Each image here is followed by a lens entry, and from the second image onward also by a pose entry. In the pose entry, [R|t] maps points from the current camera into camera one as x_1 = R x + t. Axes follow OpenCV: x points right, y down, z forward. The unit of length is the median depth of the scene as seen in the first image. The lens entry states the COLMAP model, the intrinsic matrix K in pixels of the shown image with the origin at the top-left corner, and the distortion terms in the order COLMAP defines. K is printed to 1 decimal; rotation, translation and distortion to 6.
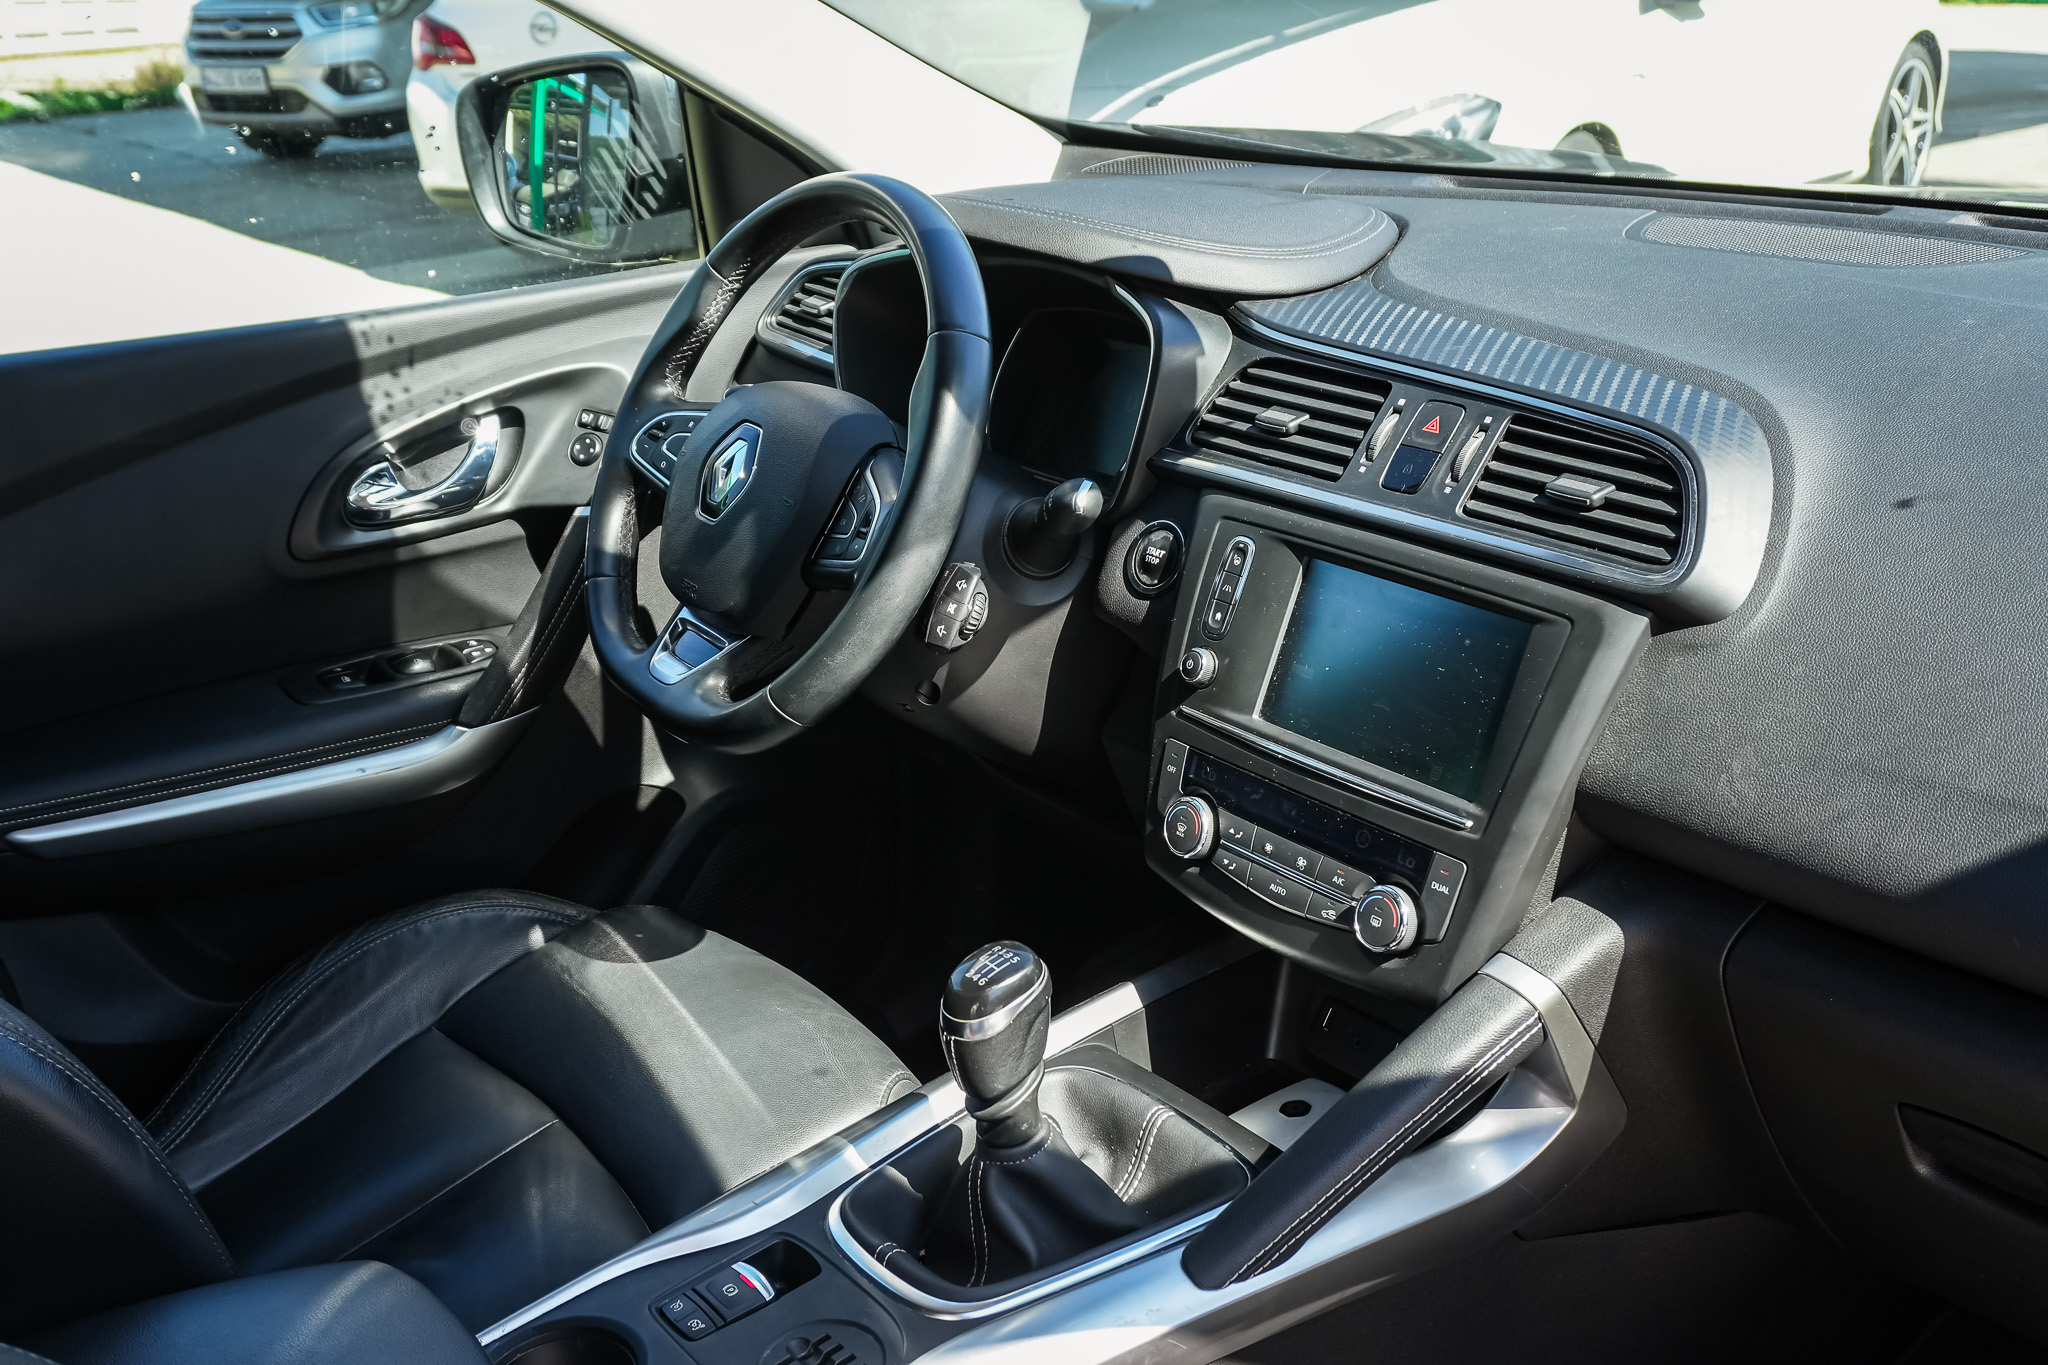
lens RADIAL K [[2084.4, 0, 1017.7], [0, 2084.4, 686.3], [0, 0, 1]] dist [-0.003906, 0.000000]
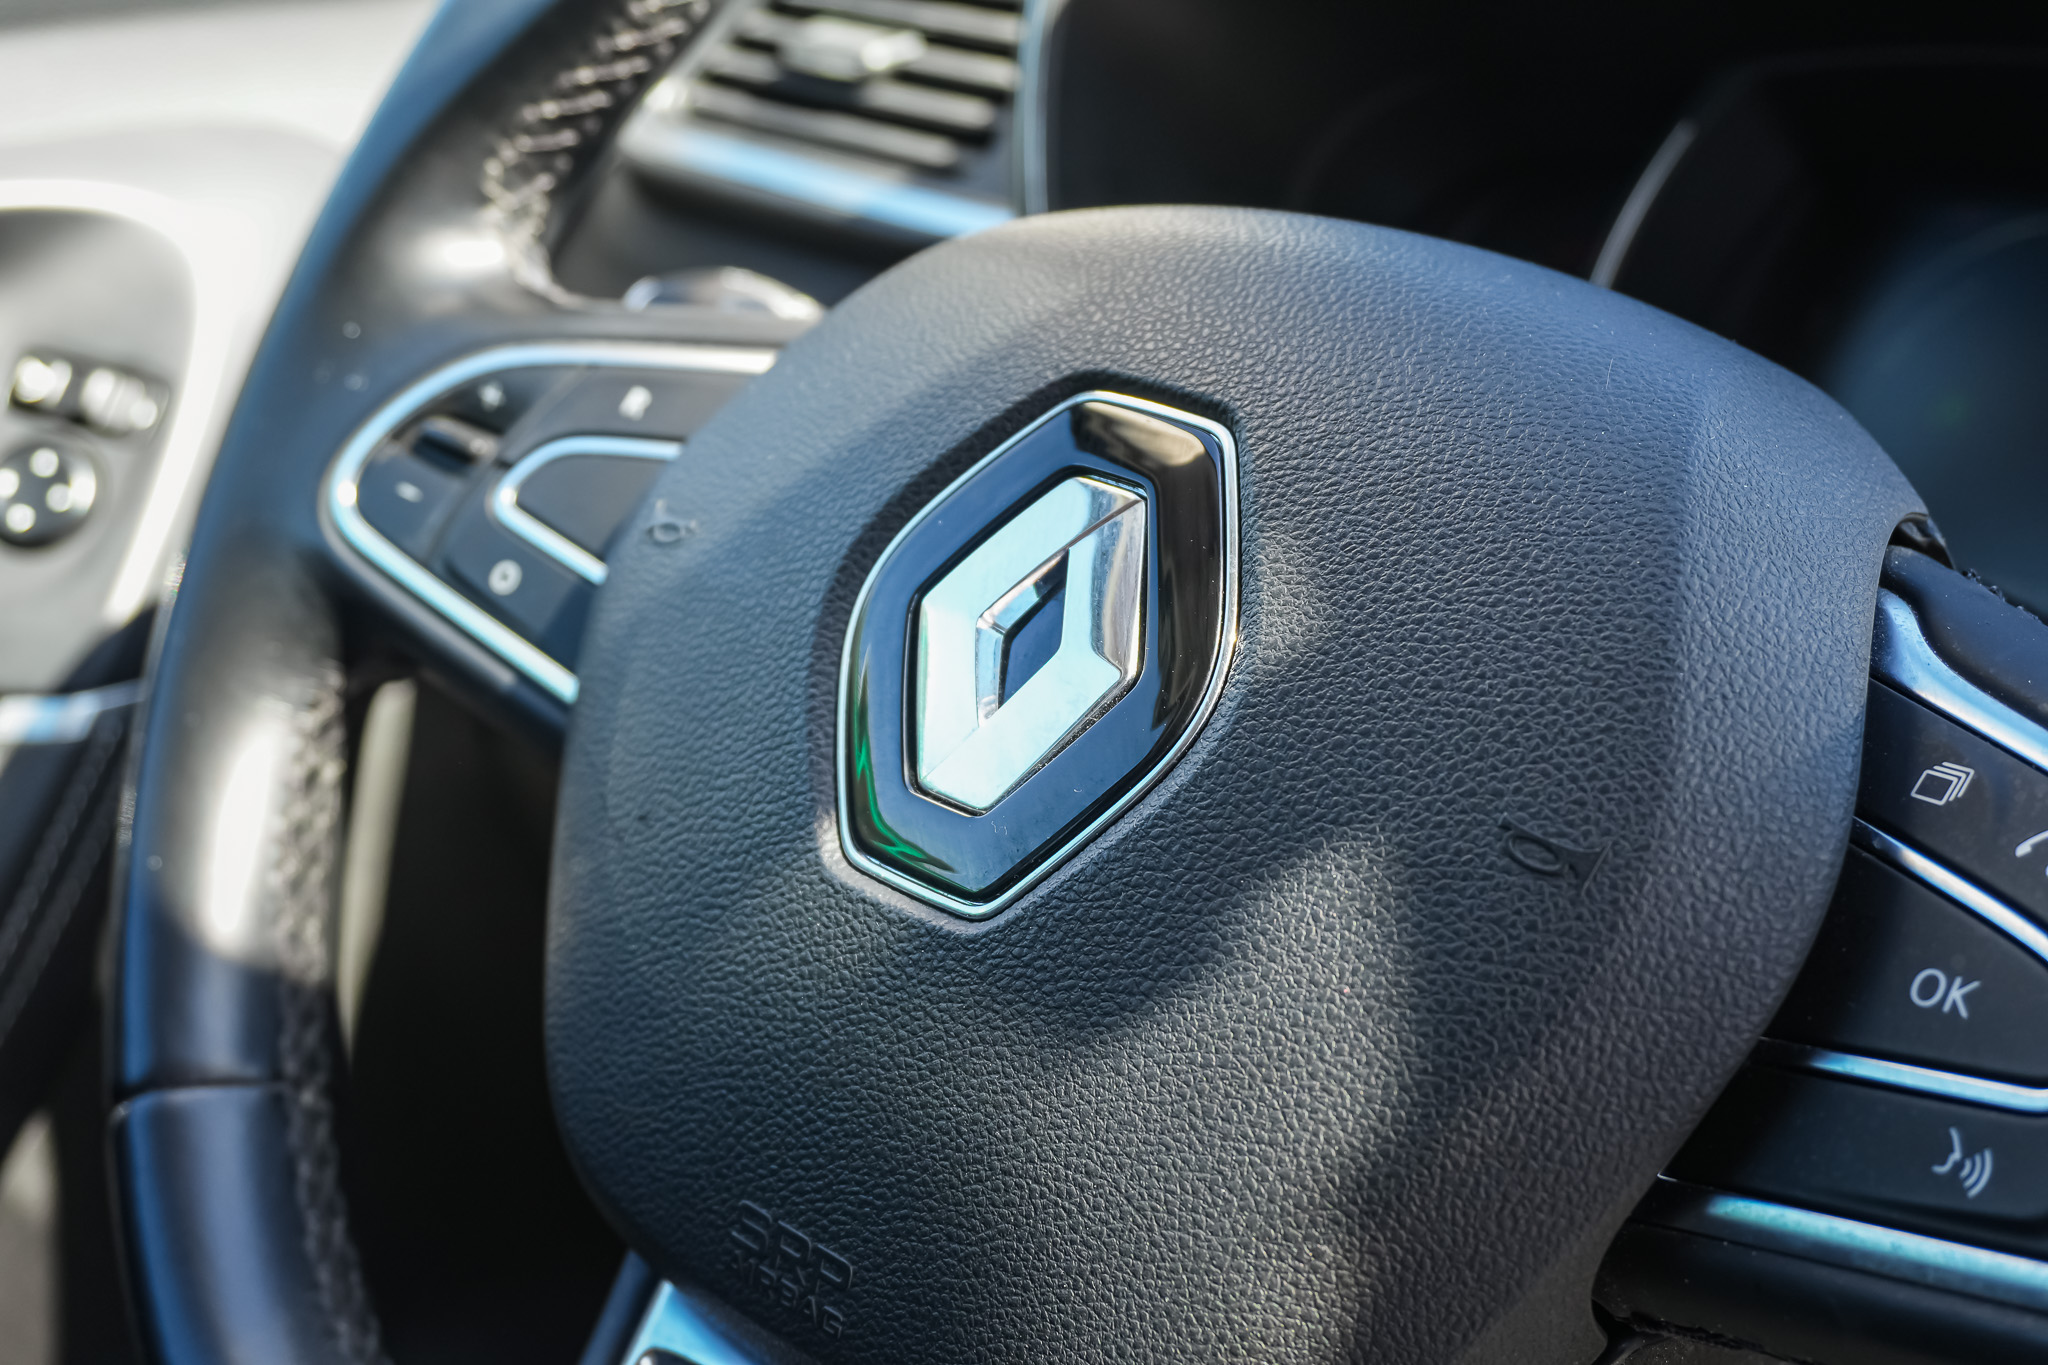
lens RADIAL K [[2726.1, 0, 1015.1], [0, 2726.1, 680.5], [0, 0, 1]] dist [0.002613, 0.000000]
pose [[0.978681, 0.019904, 0.204421, -0.194445], [-0.008880, 0.998463, -0.054708, -0.088700], [-0.205195, 0.051726, 0.977353, 0.782383]]
